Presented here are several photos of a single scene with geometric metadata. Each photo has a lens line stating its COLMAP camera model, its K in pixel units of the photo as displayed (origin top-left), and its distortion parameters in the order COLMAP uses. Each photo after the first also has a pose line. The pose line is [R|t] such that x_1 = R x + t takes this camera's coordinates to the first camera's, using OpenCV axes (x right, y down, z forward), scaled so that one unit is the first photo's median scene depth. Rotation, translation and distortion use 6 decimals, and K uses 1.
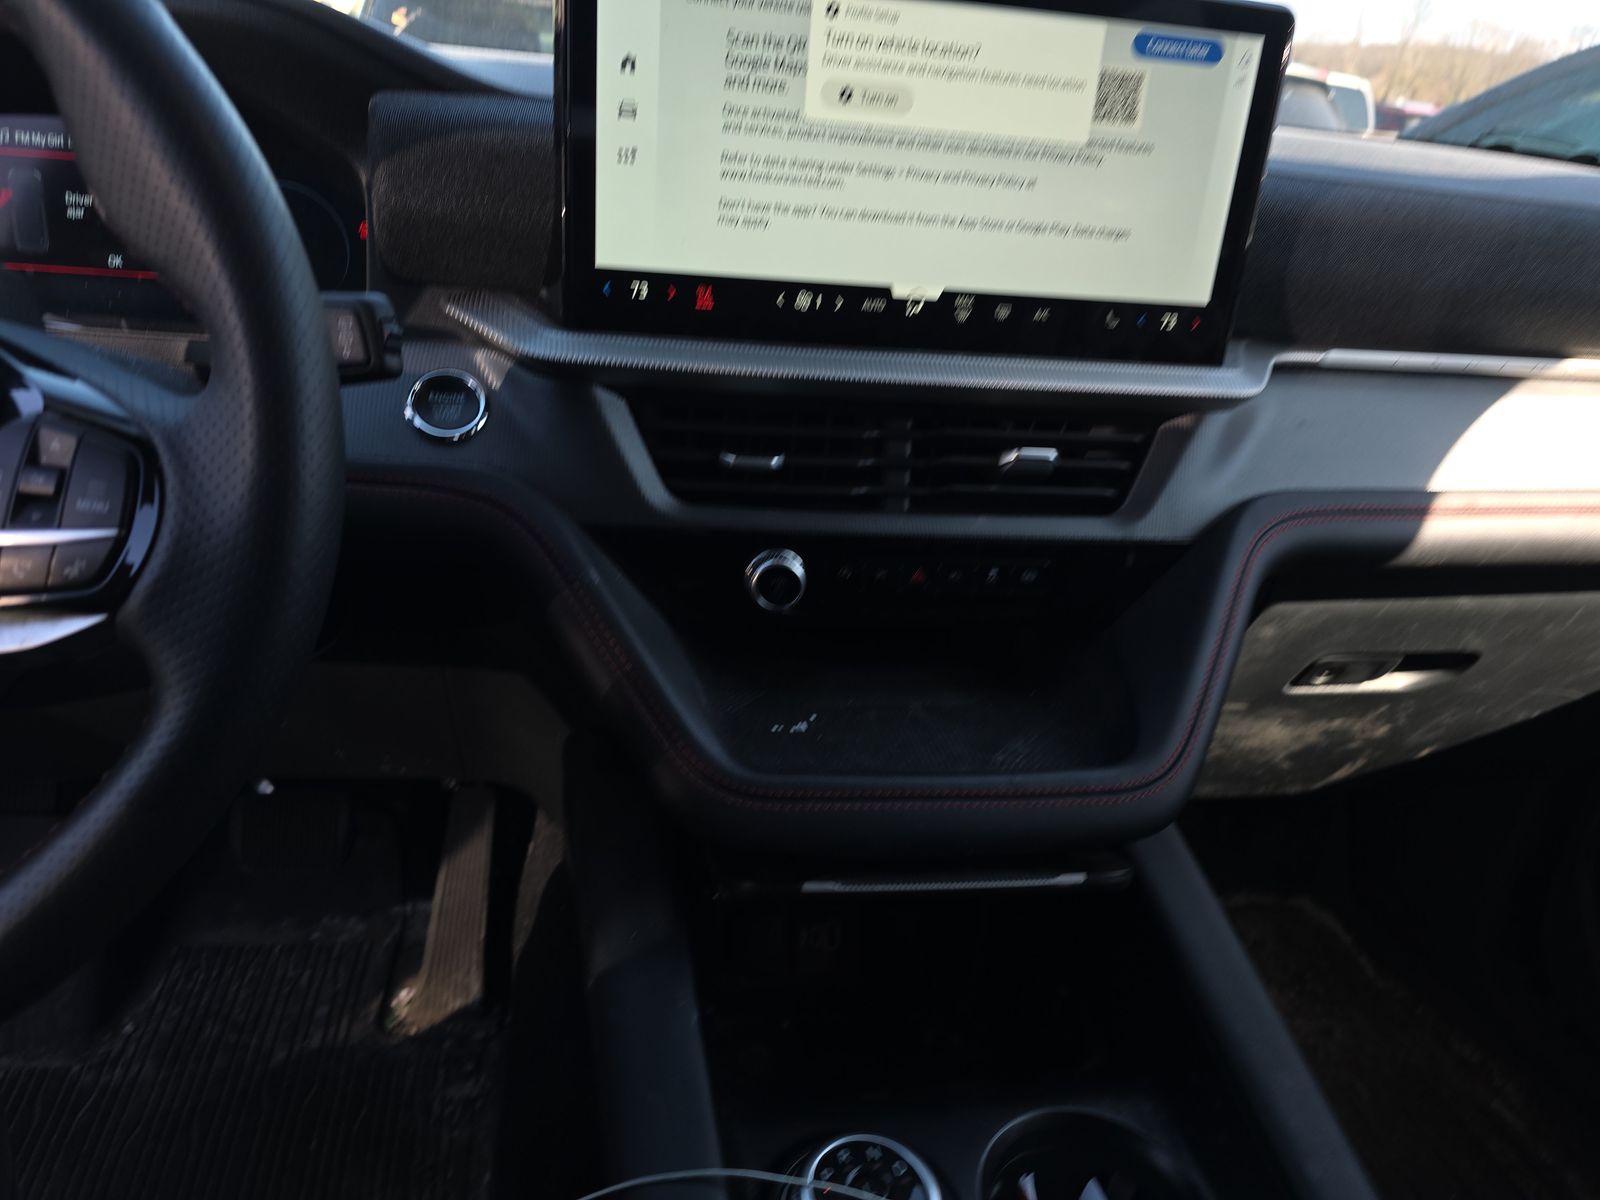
lens RADIAL K [[1056.1, 0, 800.5], [0, 1056.1, 648.2], [0, 0, 1]] dist [0.004043, -0.001709]
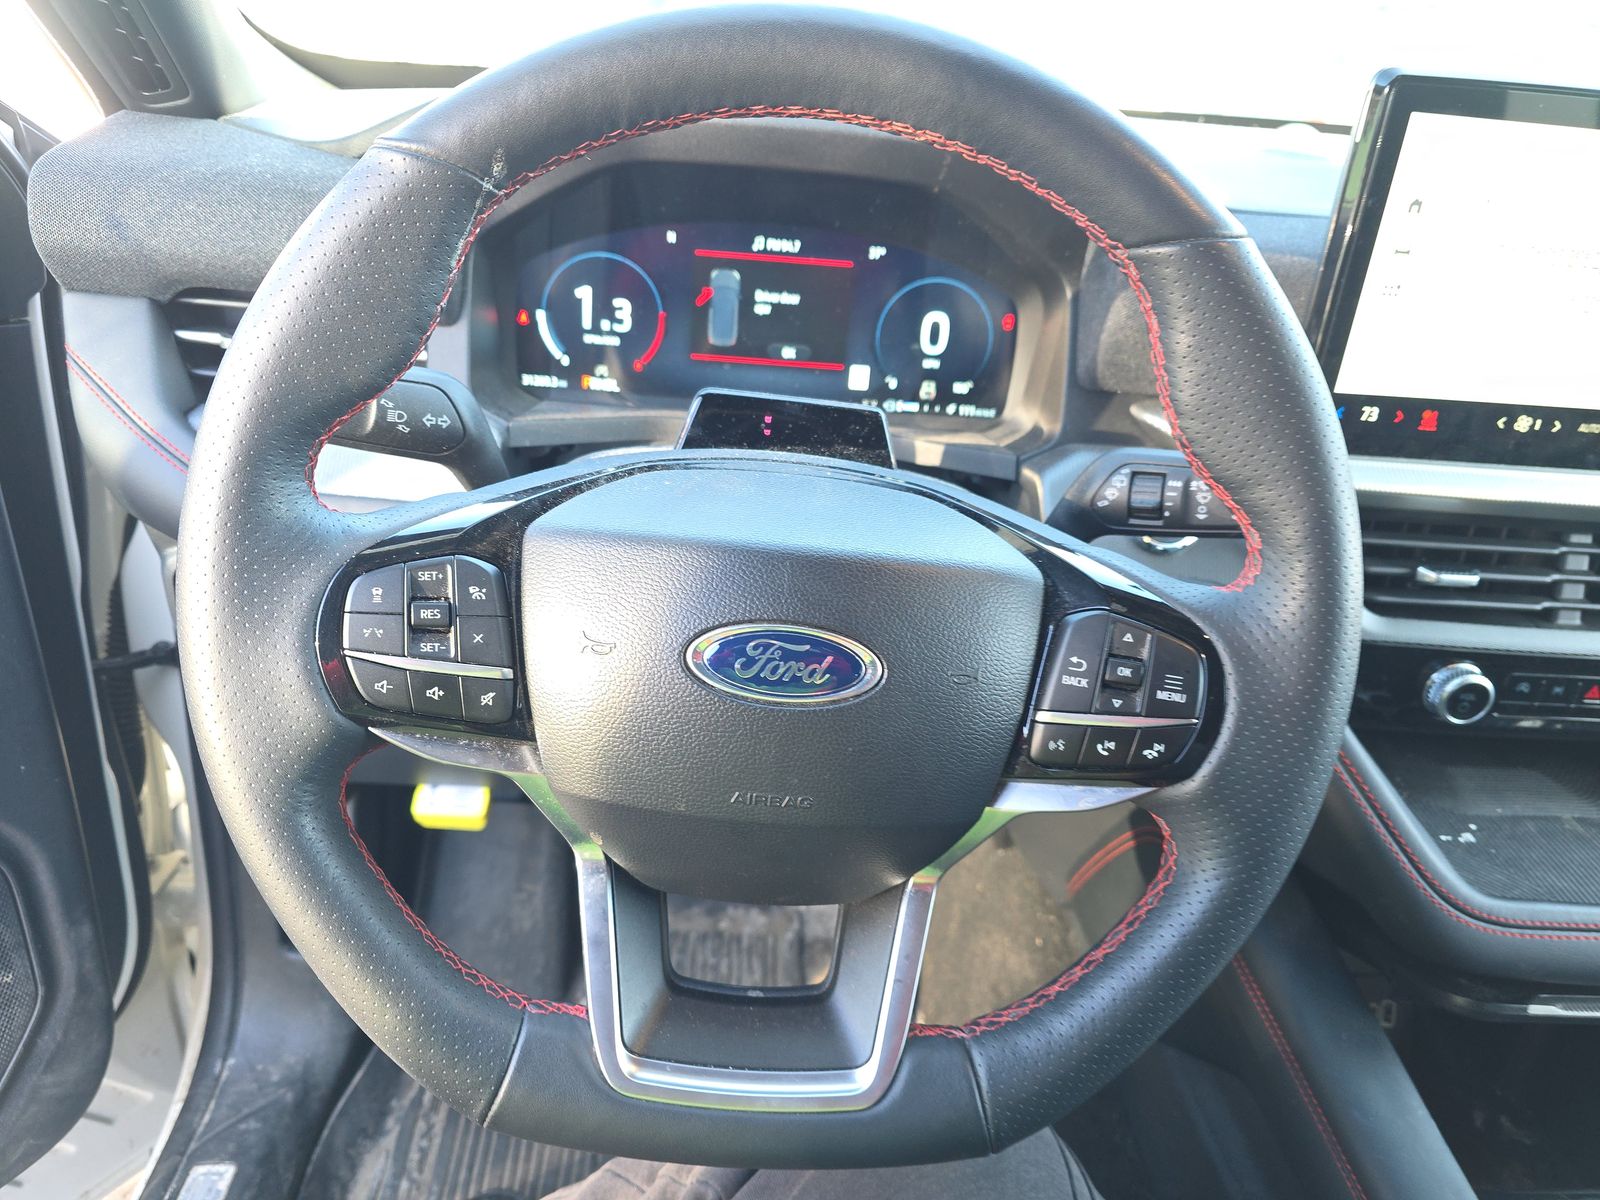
lens RADIAL K [[1056.1, 0, 800.5], [0, 1056.1, 648.2], [0, 0, 1]] dist [0.004043, -0.001709]
pose [[0.992296, 0.052290, -0.112312, -0.550609], [-0.046959, 0.997664, 0.049603, -0.131843], [0.114644, -0.043947, 0.992434, -0.087848]]
